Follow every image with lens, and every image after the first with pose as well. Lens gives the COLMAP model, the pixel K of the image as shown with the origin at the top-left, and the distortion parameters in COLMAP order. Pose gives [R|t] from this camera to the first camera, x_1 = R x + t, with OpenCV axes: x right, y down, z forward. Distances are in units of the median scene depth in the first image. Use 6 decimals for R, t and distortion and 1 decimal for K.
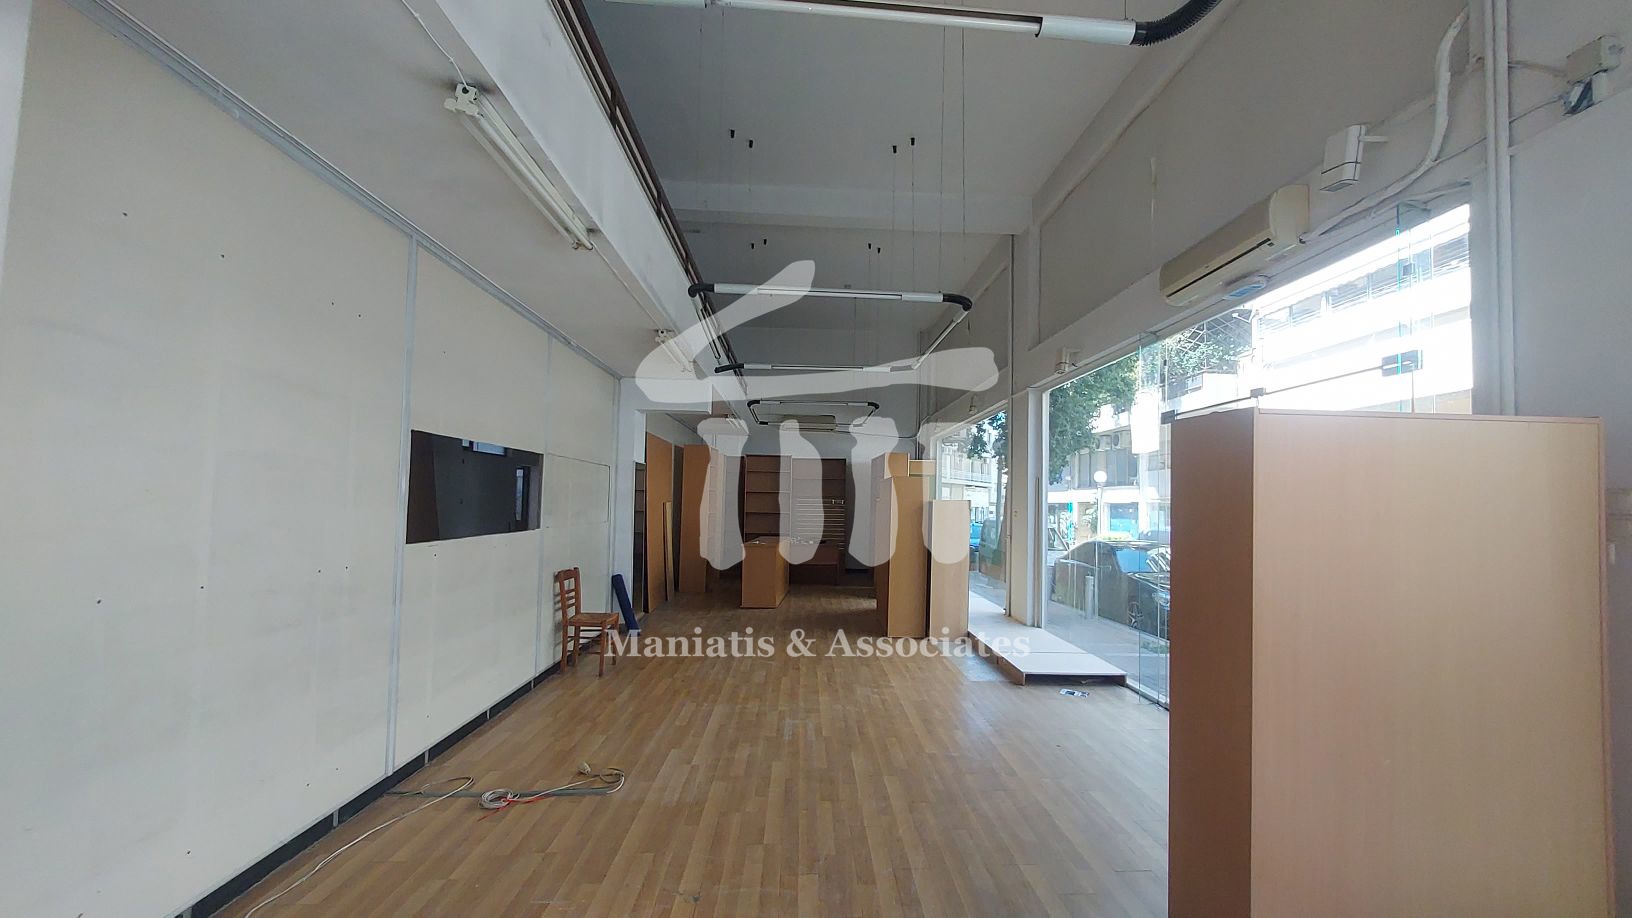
lens RADIAL K [[651.4, 0, 844.1], [0, 651.4, 476.3], [0, 0, 1]] dist [0.001075, -0.001384]
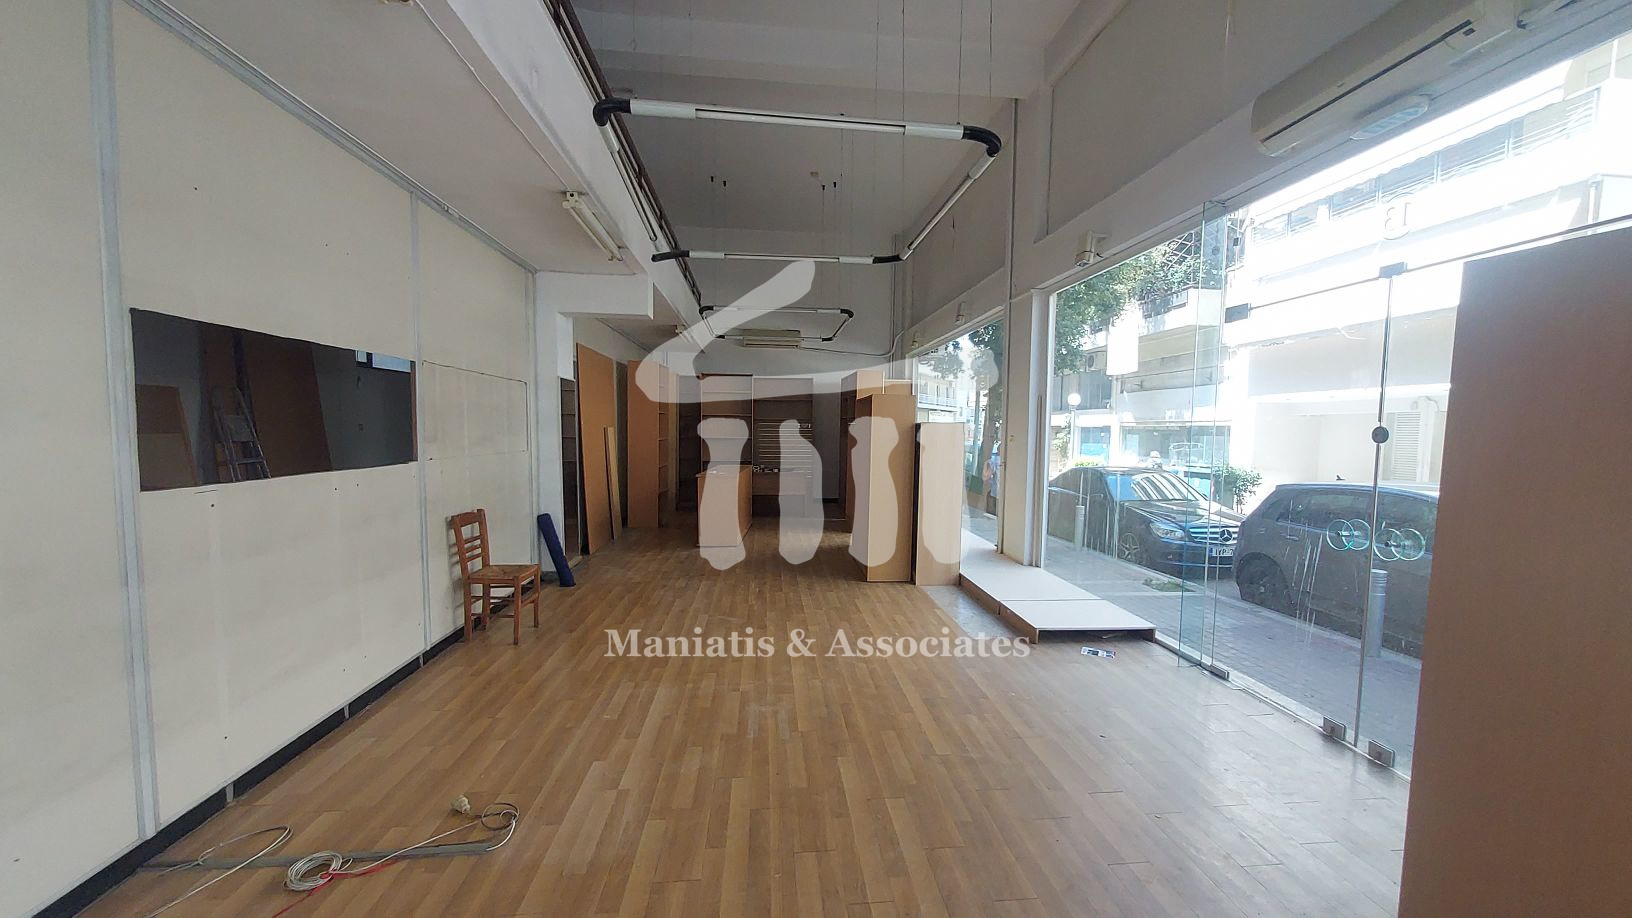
lens RADIAL K [[651.4, 0, 844.1], [0, 651.4, 476.3], [0, 0, 1]] dist [0.001075, -0.001384]
pose [[0.998380, -0.008968, 0.056188, -0.015366], [0.002481, 0.993423, 0.114473, 0.011539], [-0.056845, -0.114148, 0.991836, 0.210734]]
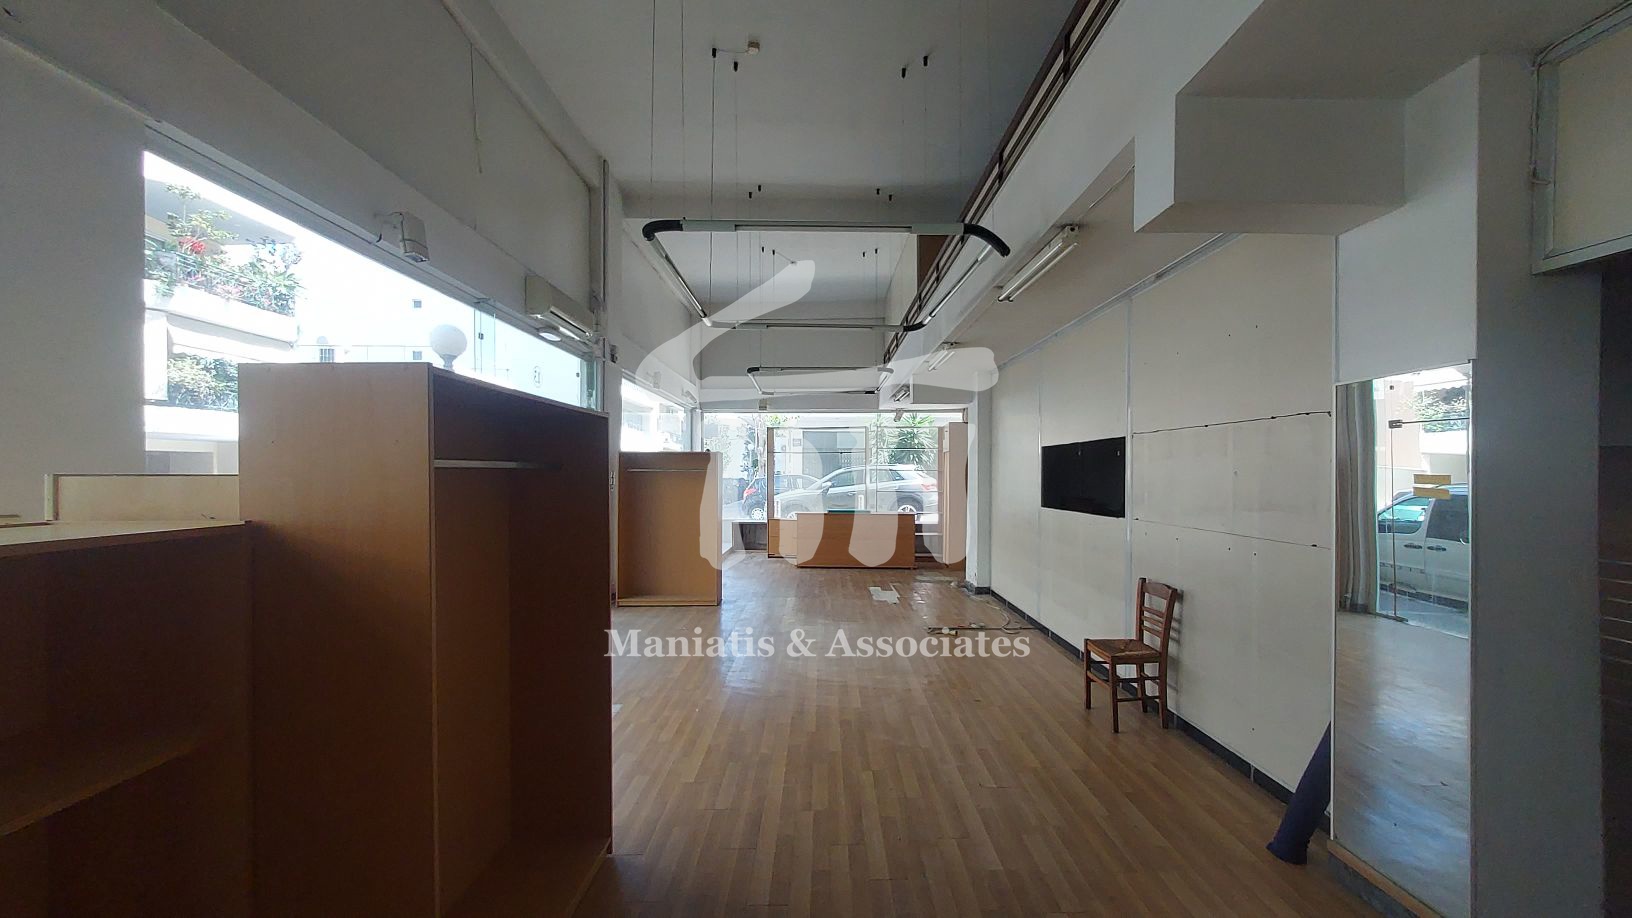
lens RADIAL K [[652.1, 0, 844.2], [0, 652.1, 477.6], [0, 0, 1]] dist [-0.001215, 0.000161]
pose [[-0.999259, -0.021623, 0.031837, -0.096474], [-0.022732, 0.999133, -0.034891, 0.061302], [-0.031055, -0.035589, -0.998884, 1.844398]]
